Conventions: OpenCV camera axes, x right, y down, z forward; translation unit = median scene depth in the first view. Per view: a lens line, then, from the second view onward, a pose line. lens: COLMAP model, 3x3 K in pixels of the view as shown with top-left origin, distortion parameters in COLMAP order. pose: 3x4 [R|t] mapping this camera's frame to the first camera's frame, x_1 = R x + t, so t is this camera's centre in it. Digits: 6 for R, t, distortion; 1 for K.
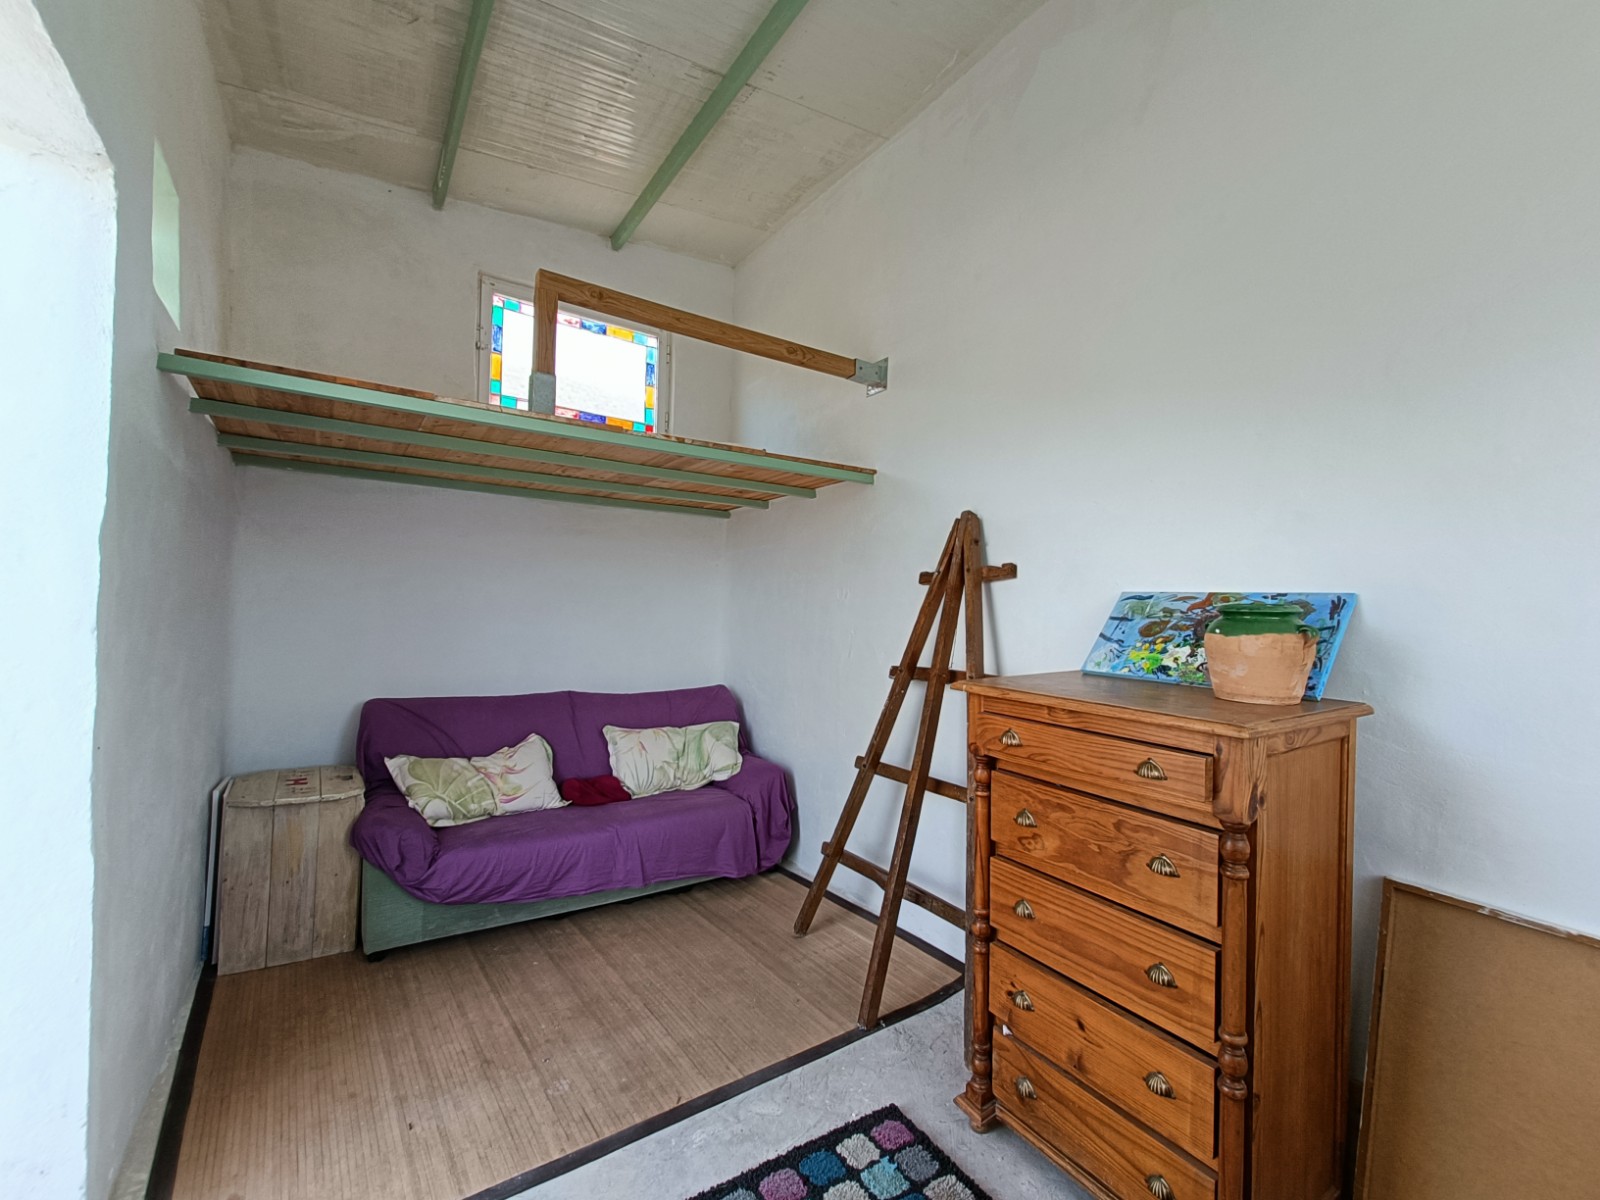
lens RADIAL K [[719.0, 0, 810.1], [0, 719.0, 604.0], [0, 0, 1]] dist [0.003139, 0.002142]
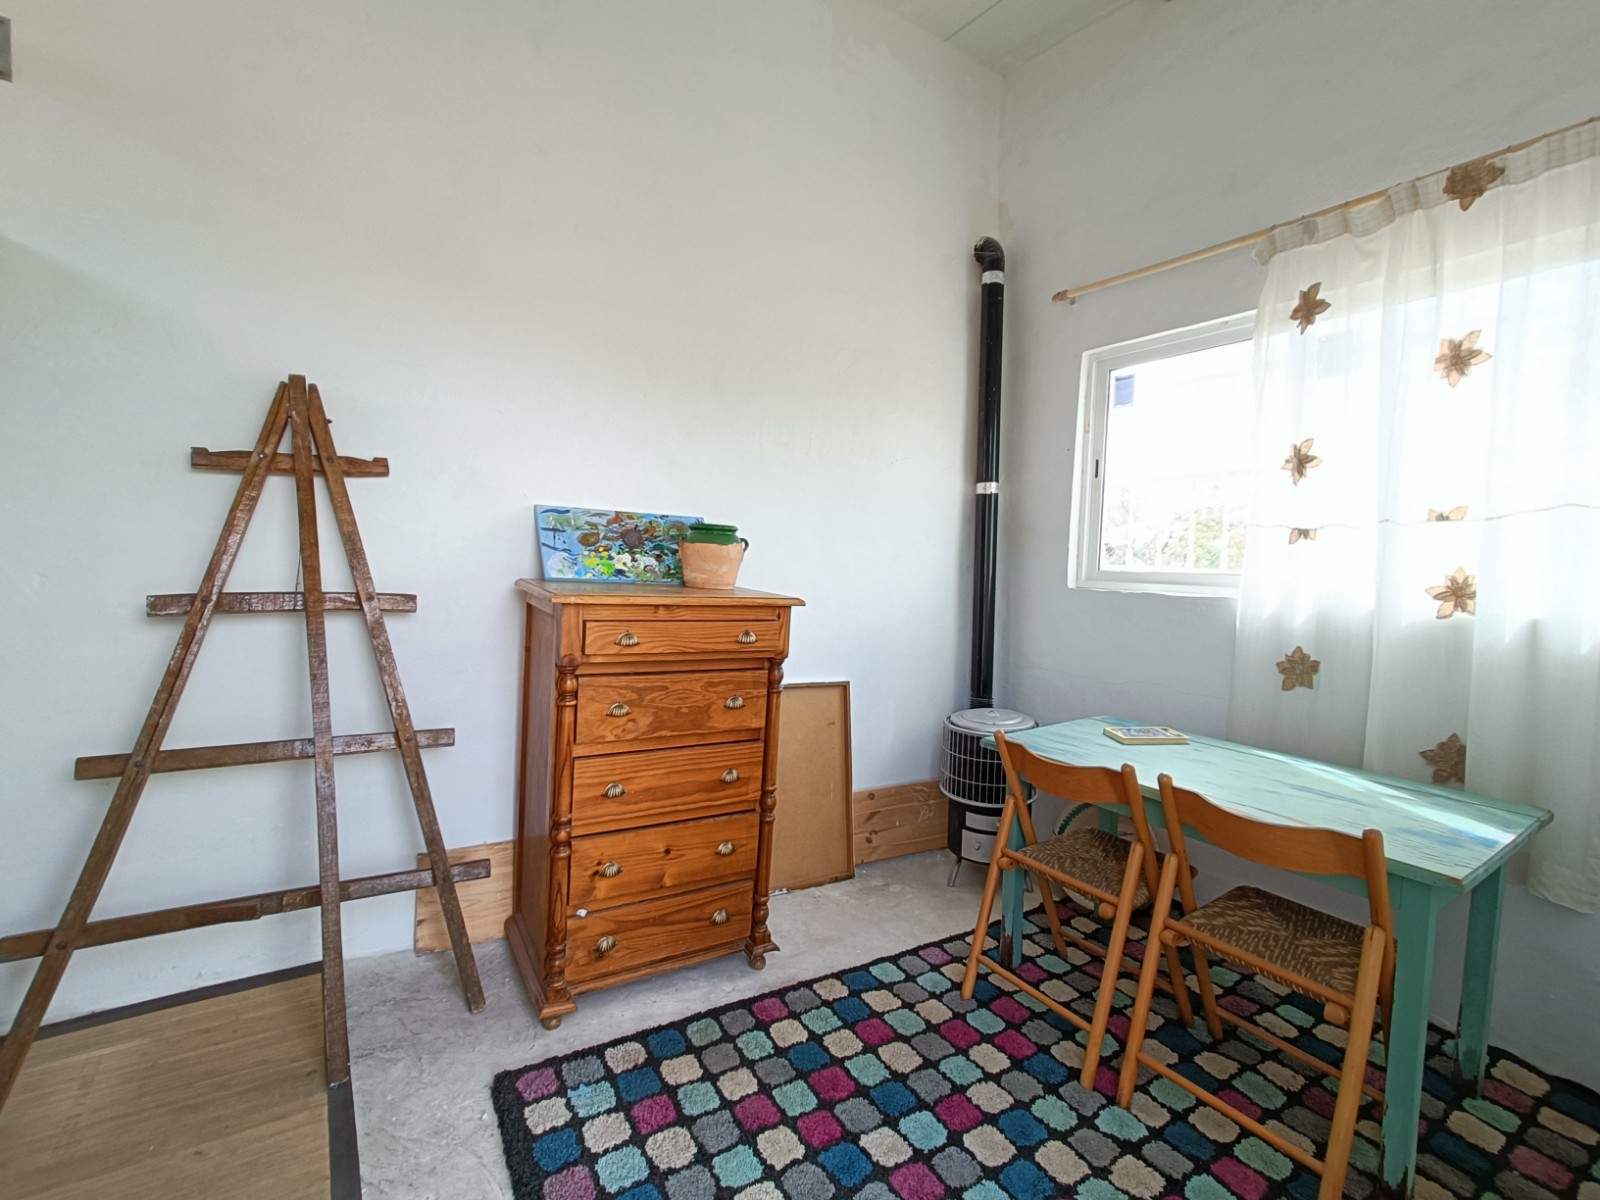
lens RADIAL K [[719.0, 0, 810.0], [0, 719.0, 599.3], [0, 0, 1]] dist [0.003139, 0.002142]
pose [[0.016850, -0.080525, 0.996610, -0.743153], [-0.044242, 0.995715, 0.081201, 0.021914], [-0.998879, -0.045461, 0.013215, 0.653038]]
